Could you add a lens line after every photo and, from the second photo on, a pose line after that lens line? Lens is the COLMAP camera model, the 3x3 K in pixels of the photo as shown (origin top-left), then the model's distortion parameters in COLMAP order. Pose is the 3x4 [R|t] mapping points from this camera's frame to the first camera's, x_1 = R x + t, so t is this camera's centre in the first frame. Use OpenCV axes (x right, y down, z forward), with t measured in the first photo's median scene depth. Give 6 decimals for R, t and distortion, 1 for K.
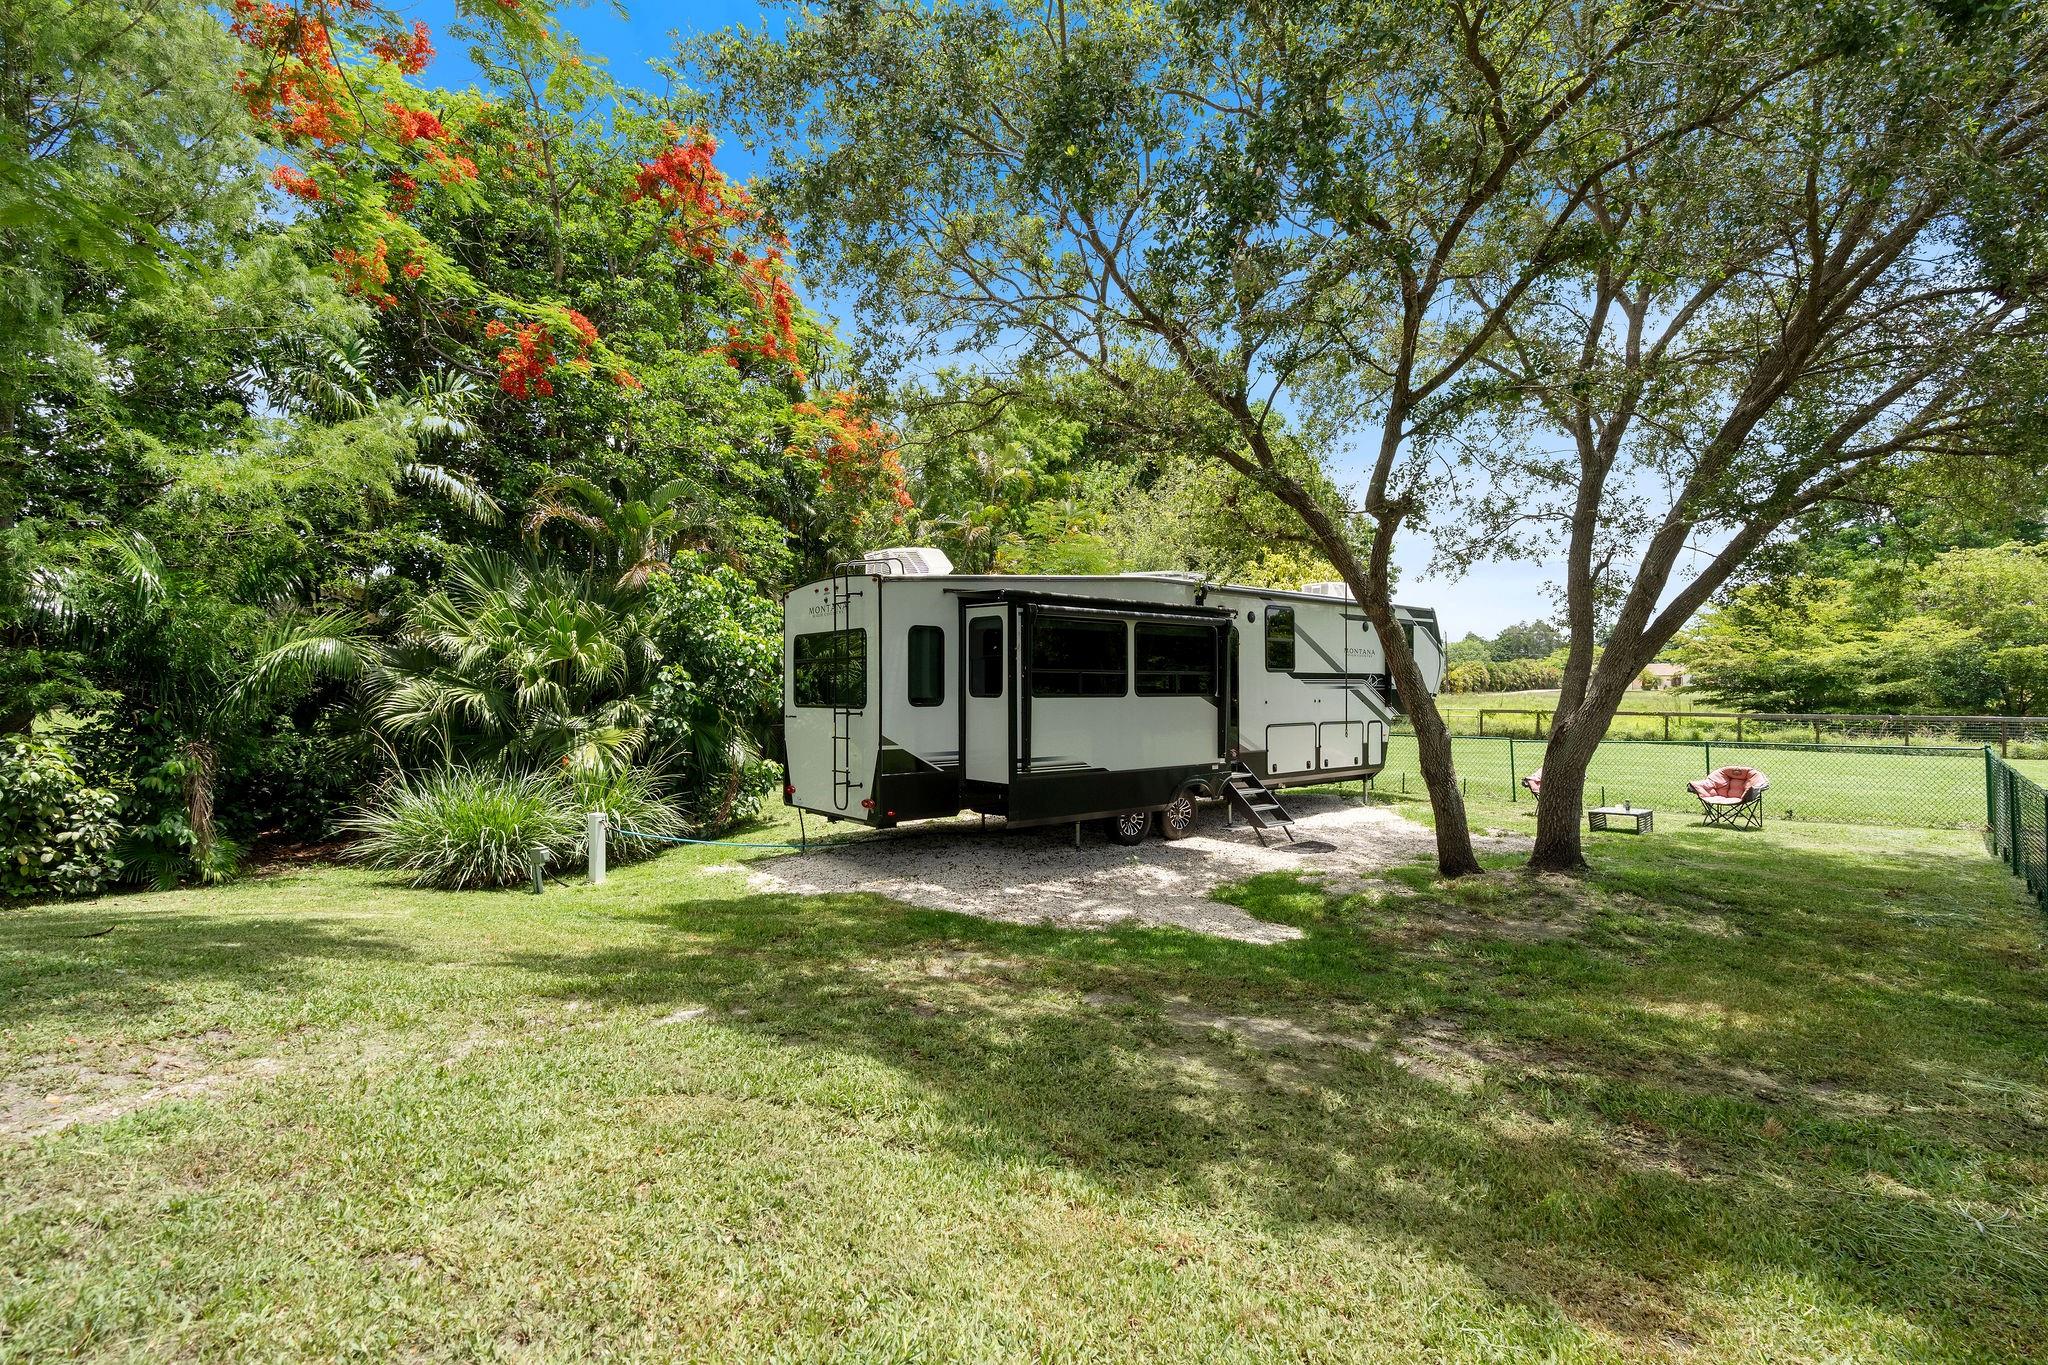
lens RADIAL K [[951.3, 0, 1024.2], [0, 951.3, 681.5], [0, 0, 1]] dist [0.000910, -0.000028]
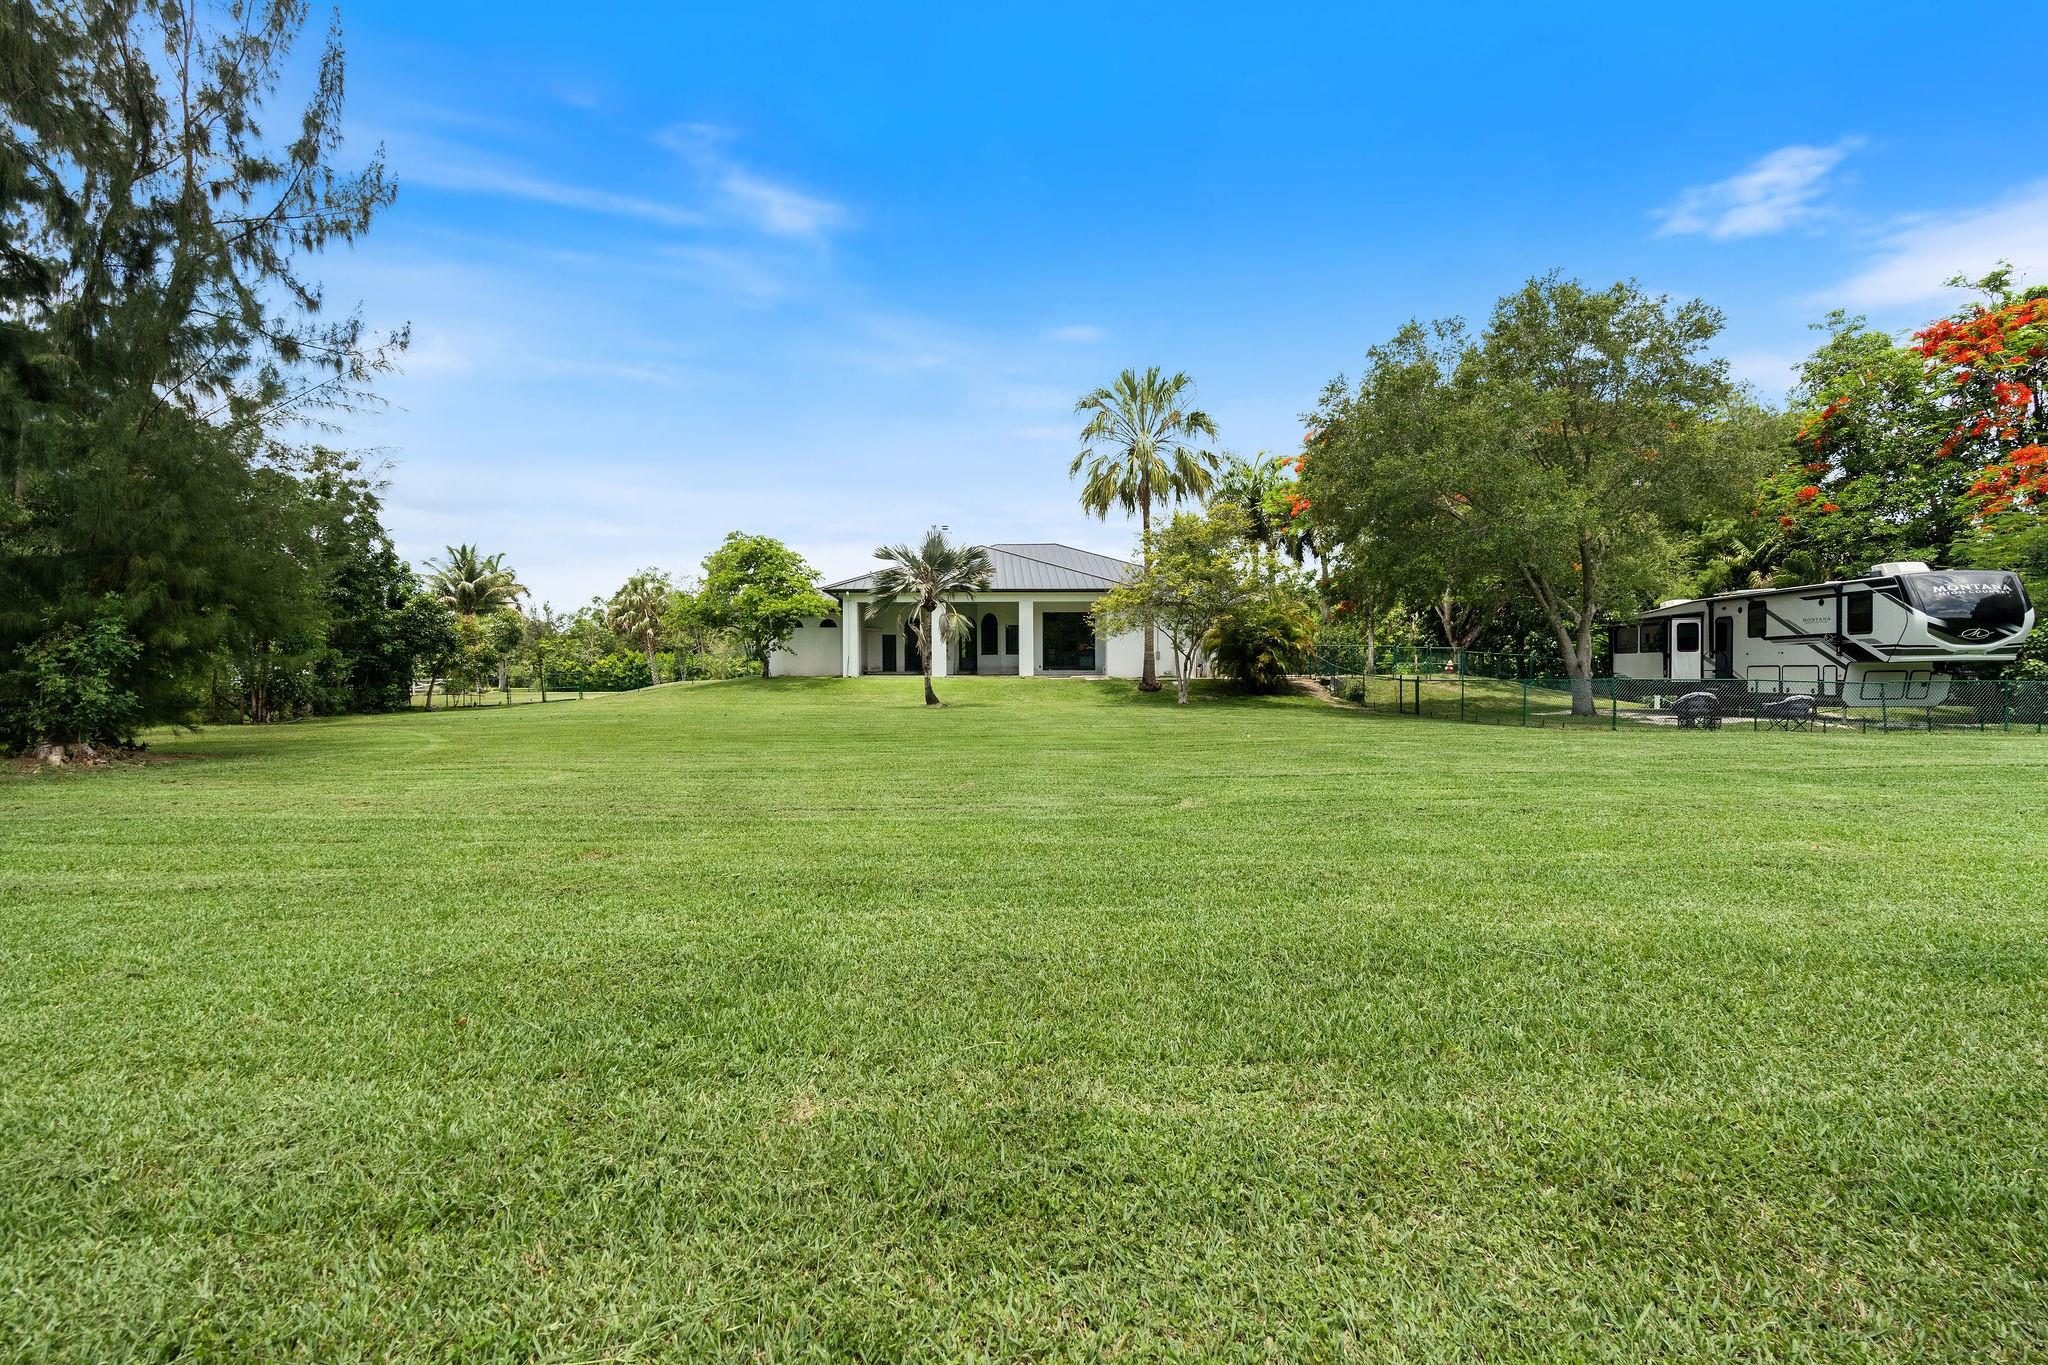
lens RADIAL K [[951.3, 0, 1022.3], [0, 951.3, 677.1], [0, 0, 1]] dist [0.000910, -0.000028]
pose [[-0.665478, 0.000755, -0.746417, 2.458962], [0.008407, 0.999944, -0.006484, 0.062763], [0.746370, -0.010590, -0.665447, 1.127061]]
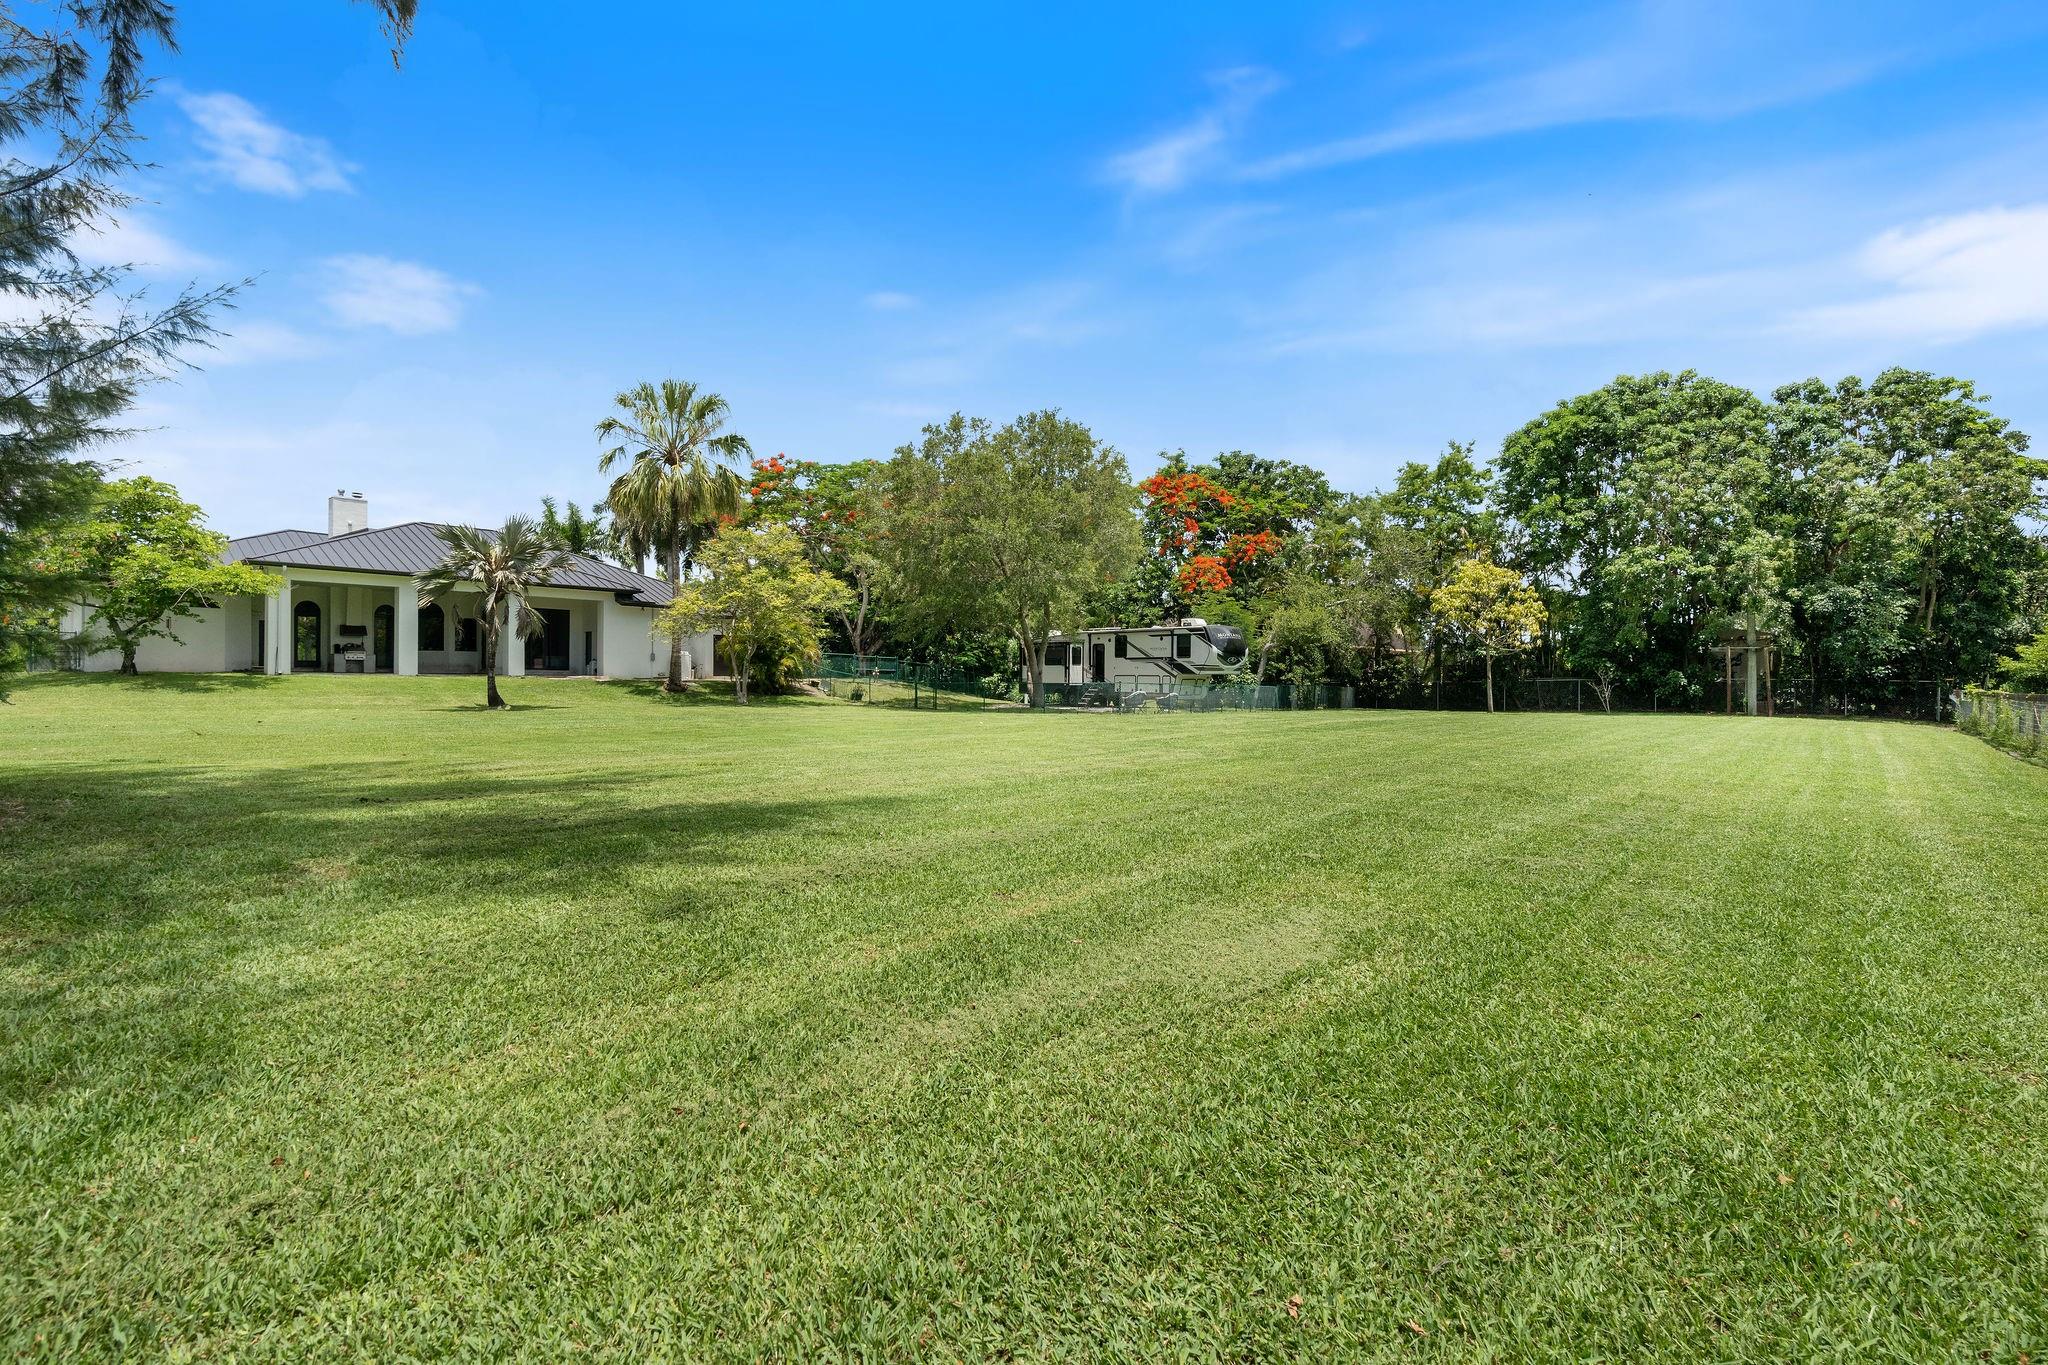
lens RADIAL K [[951.3, 0, 1024.3], [0, 951.3, 686.9], [0, 0, 1]] dist [0.000910, -0.000028]
pose [[0.090894, 0.003456, -0.995855, 3.037466], [0.002179, 0.999991, 0.003669, 0.065704], [0.995858, -0.002504, 0.090886, 0.432215]]
